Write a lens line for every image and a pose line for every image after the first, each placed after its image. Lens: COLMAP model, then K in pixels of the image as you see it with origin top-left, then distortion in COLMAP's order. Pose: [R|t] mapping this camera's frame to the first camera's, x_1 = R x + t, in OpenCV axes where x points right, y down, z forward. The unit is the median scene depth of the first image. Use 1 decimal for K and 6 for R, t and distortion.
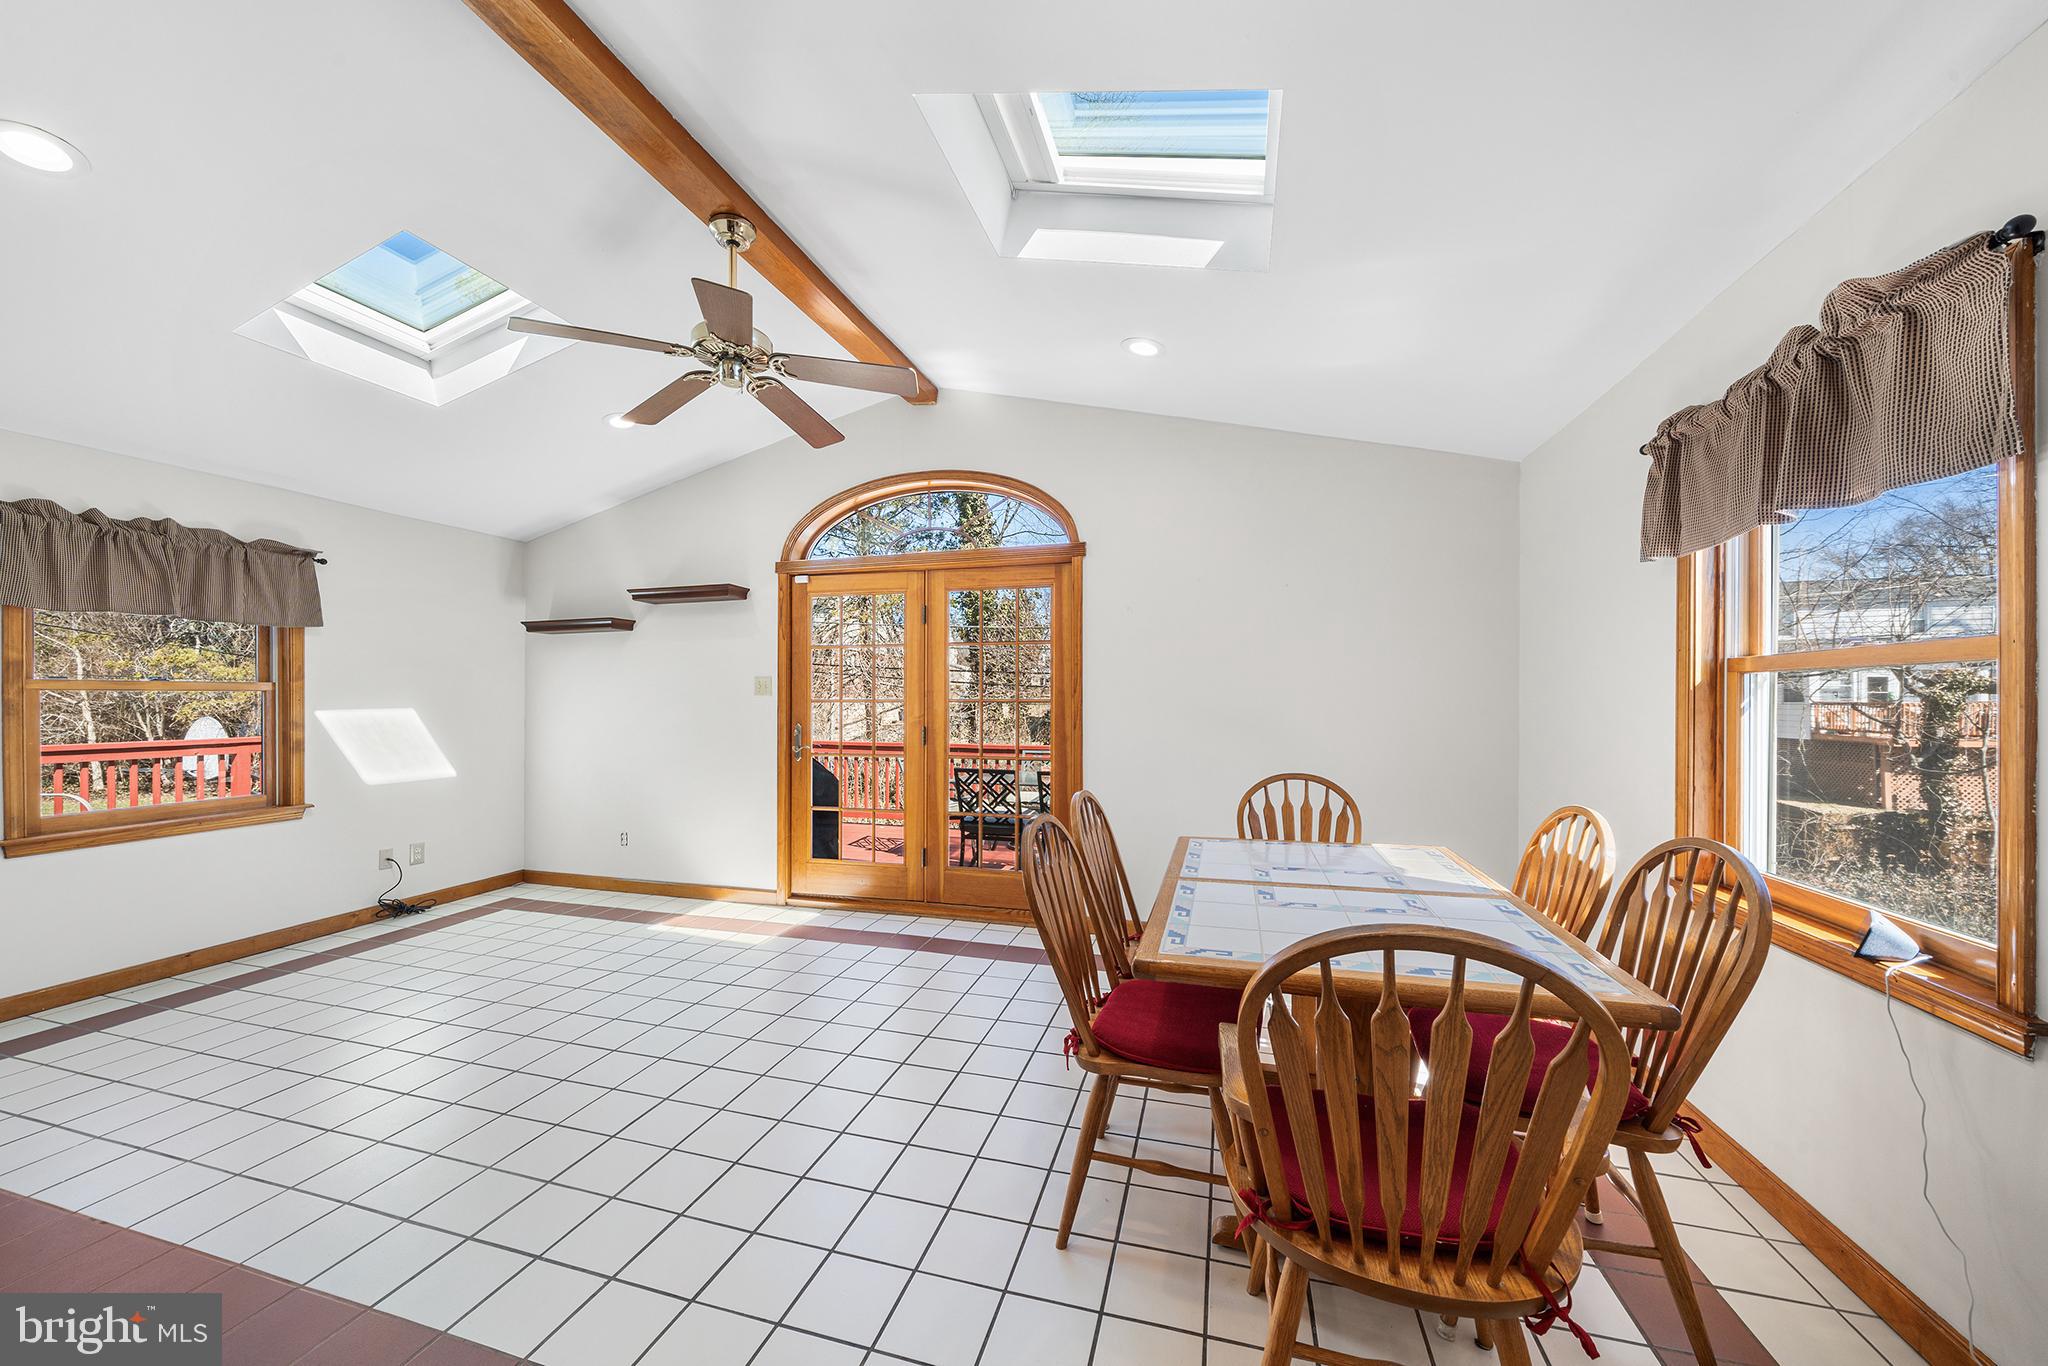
lens RADIAL K [[717.4, 0, 1030.2], [0, 717.4, 699.4], [0, 0, 1]] dist [-0.005171, 0.000083]
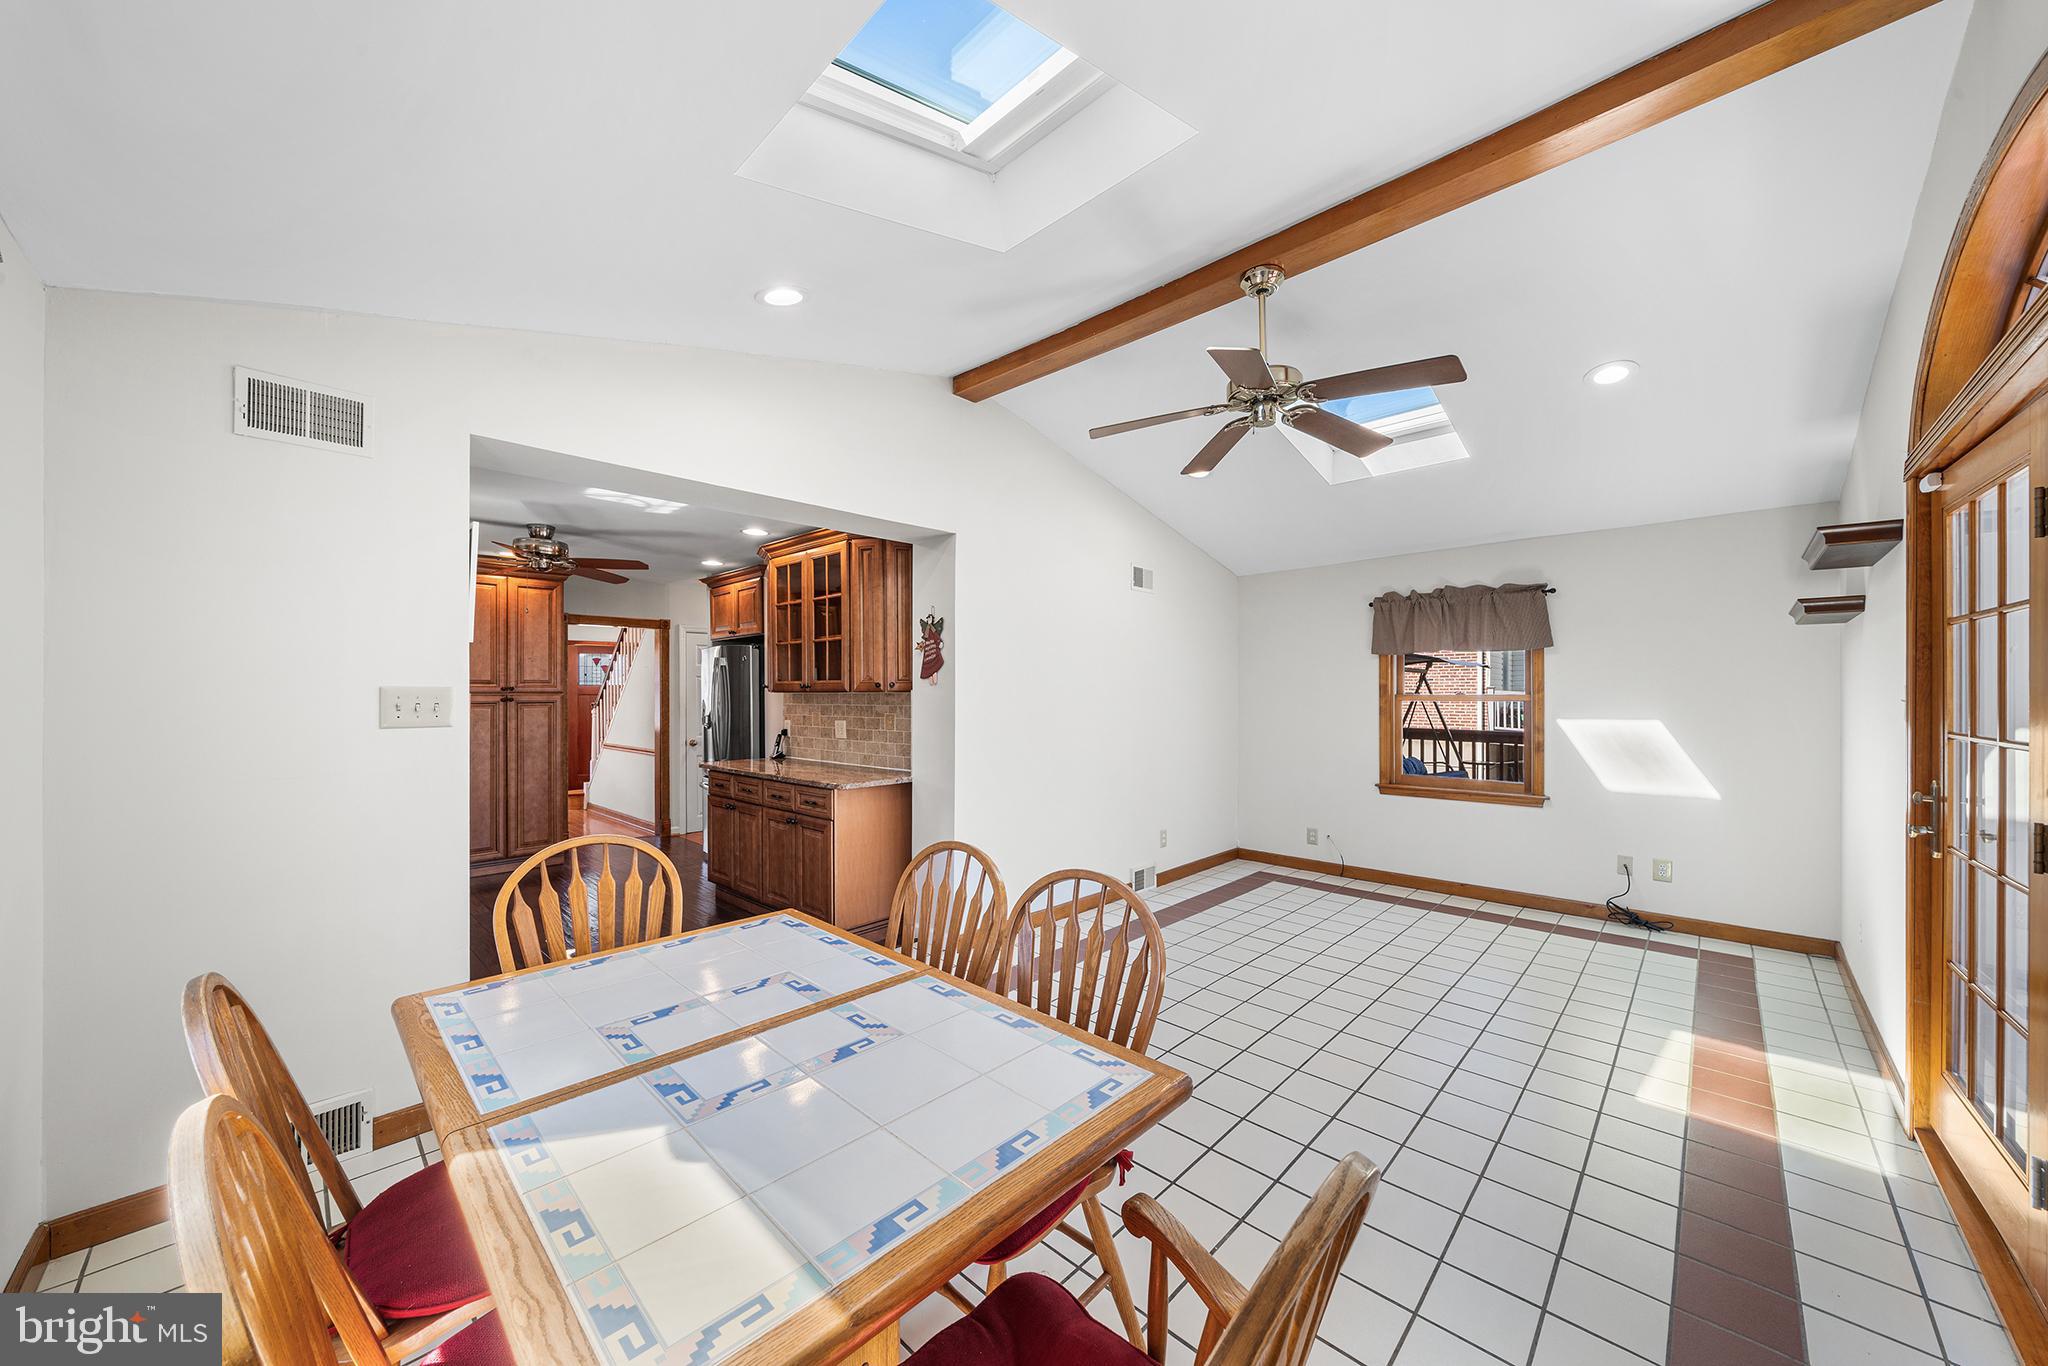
lens RADIAL K [[717.4, 0, 1014.9], [0, 717.4, 694.3], [0, 0, 1]] dist [-0.005171, 0.000083]
pose [[-0.474053, 0.008670, -0.880453, 0.490806], [0.000591, 0.999954, 0.009529, -0.038843], [0.880496, 0.003997, -0.474037, 0.840863]]
